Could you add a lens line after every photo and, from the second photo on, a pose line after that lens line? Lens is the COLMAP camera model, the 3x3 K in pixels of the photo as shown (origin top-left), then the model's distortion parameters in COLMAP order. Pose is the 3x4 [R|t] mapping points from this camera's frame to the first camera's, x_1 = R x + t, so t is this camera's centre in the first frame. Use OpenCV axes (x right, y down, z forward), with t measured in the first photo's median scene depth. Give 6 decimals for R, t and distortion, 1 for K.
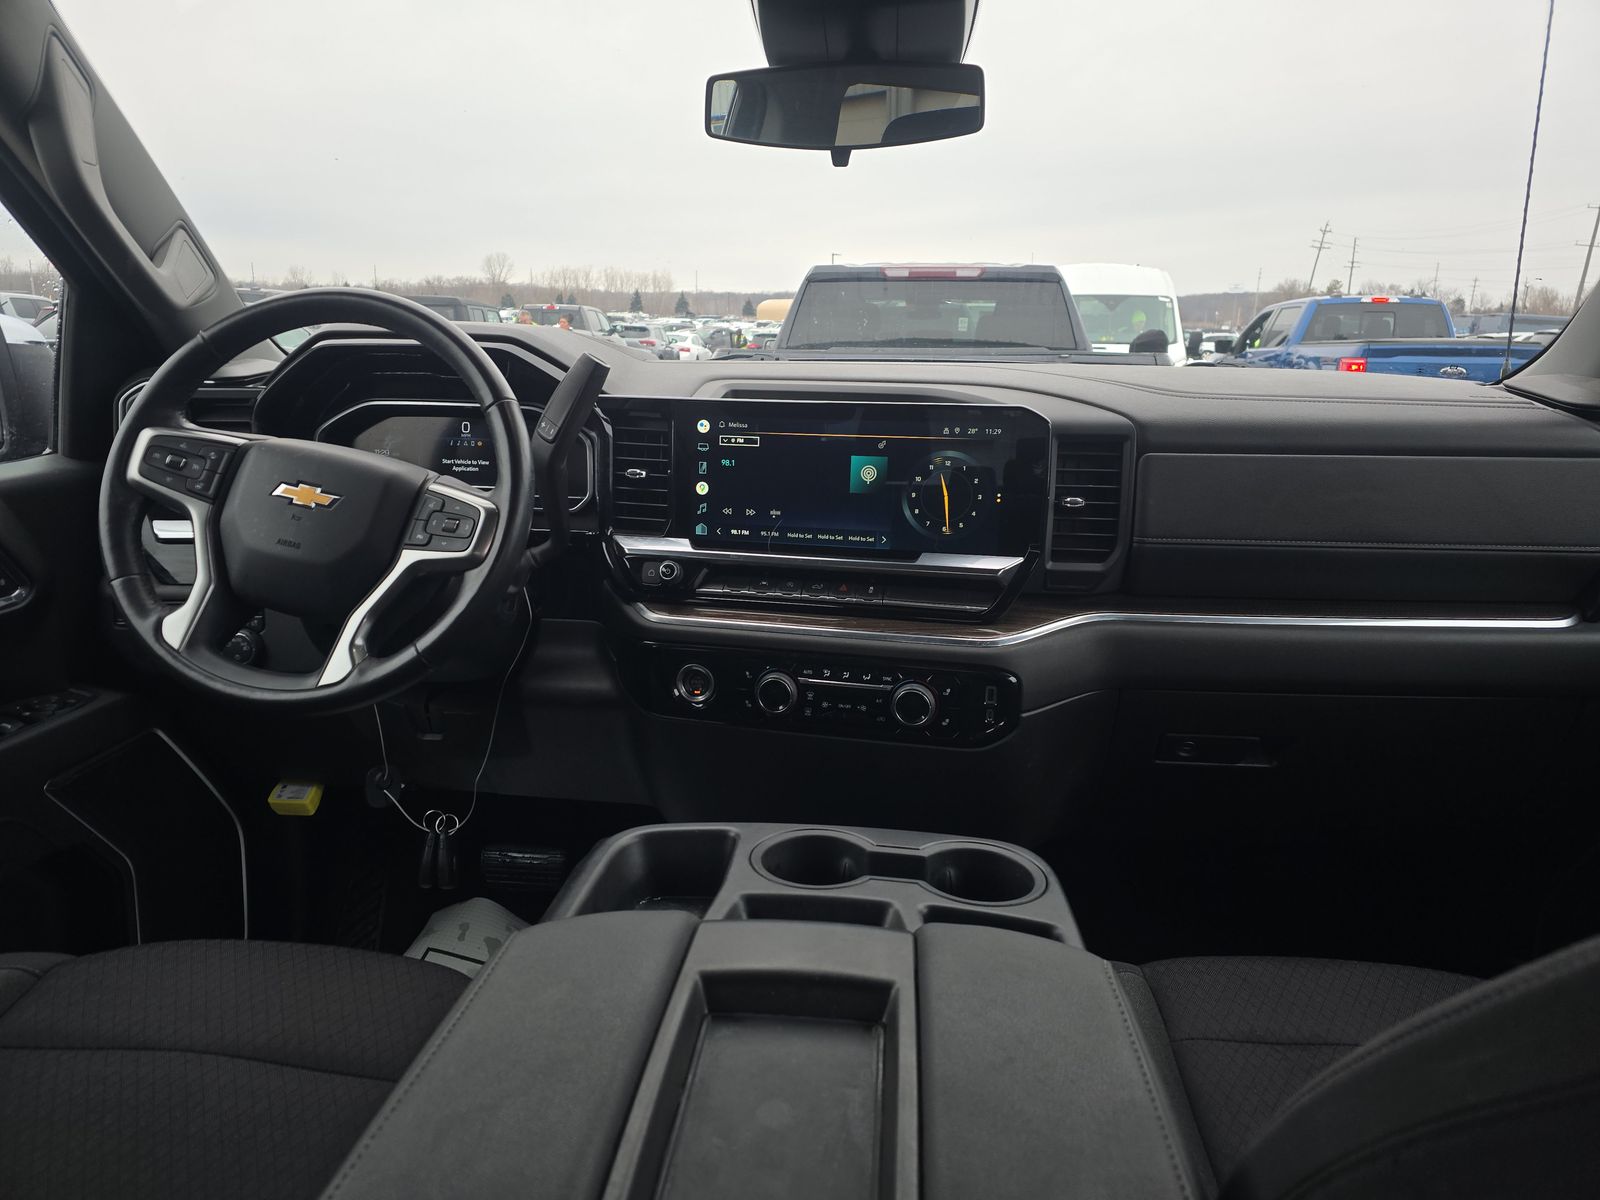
lens RADIAL K [[1065.3, 0, 800.0], [0, 1065.3, 600.0], [0, 0, 1]] dist [0.056443, -0.001329]
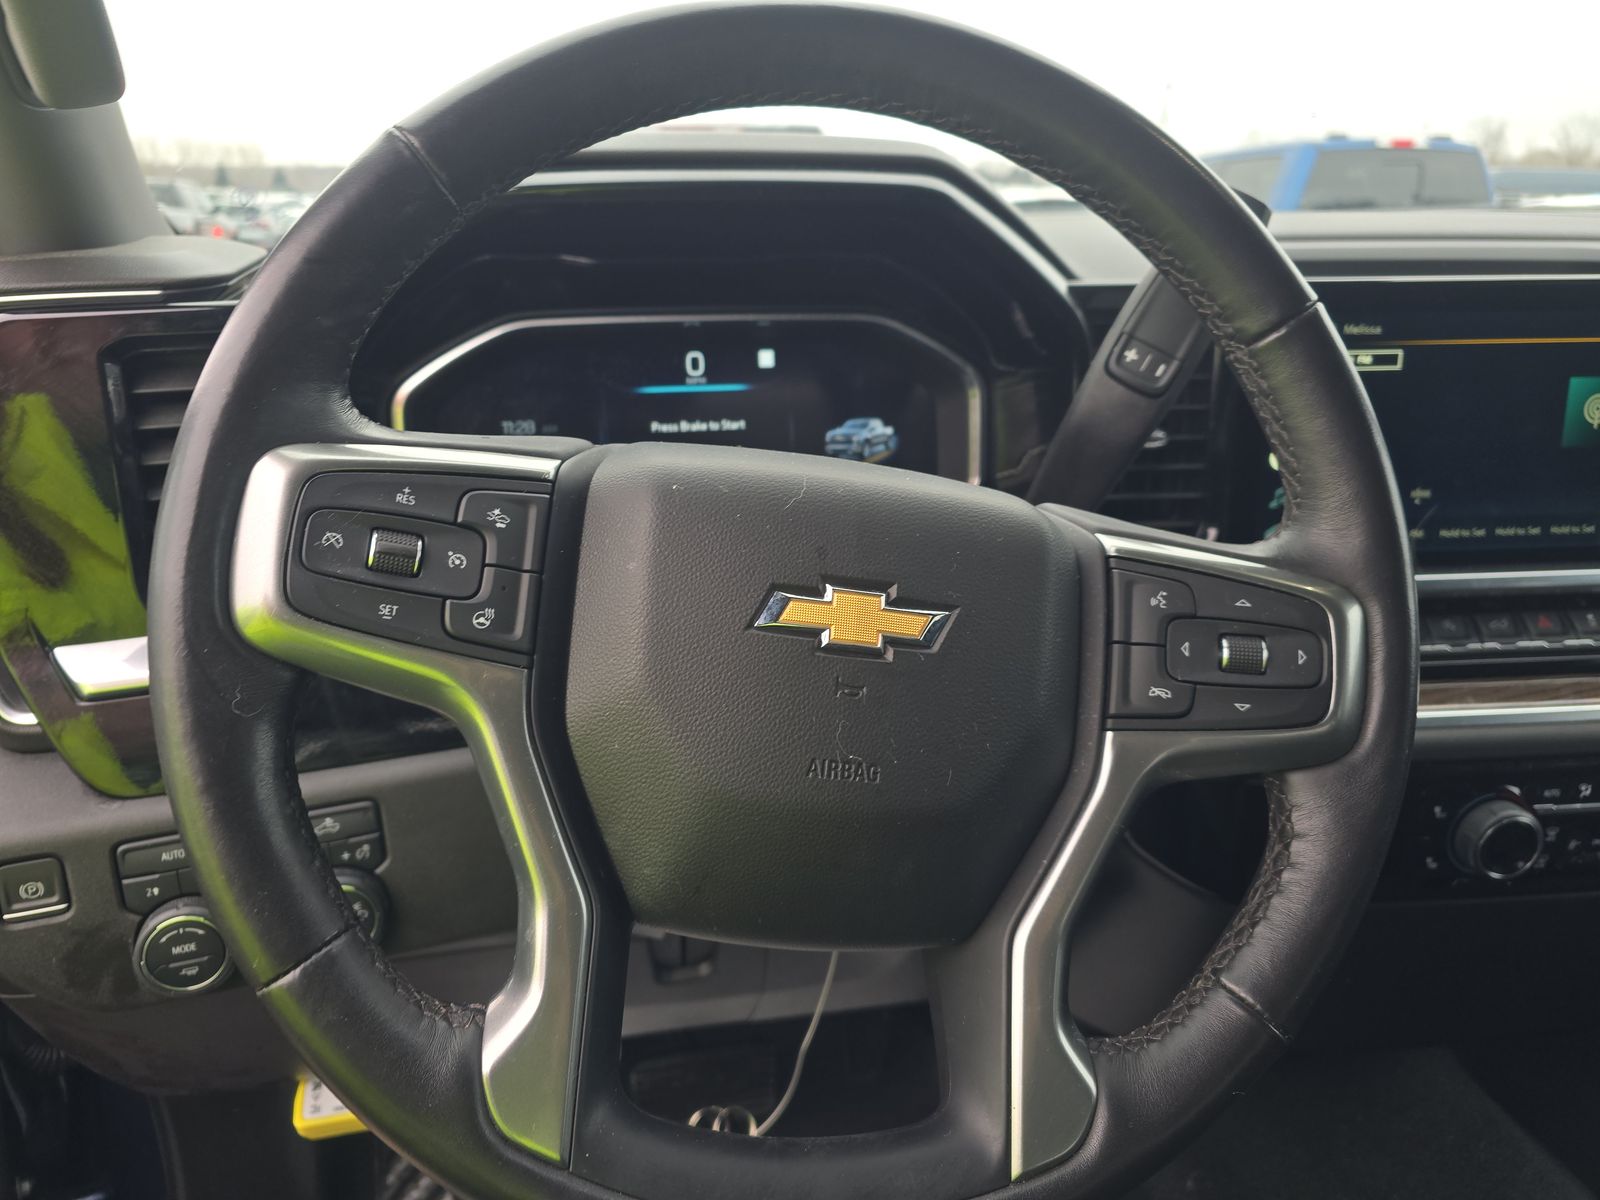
lens RADIAL K [[1065.3, 0, 800.0], [0, 1065.3, 600.0], [0, 0, 1]] dist [0.056443, -0.001329]
pose [[0.954982, -0.117153, 0.272551, -0.546190], [0.088520, 0.989400, 0.115119, -0.138418], [-0.283148, -0.085810, 0.955230, 0.659670]]
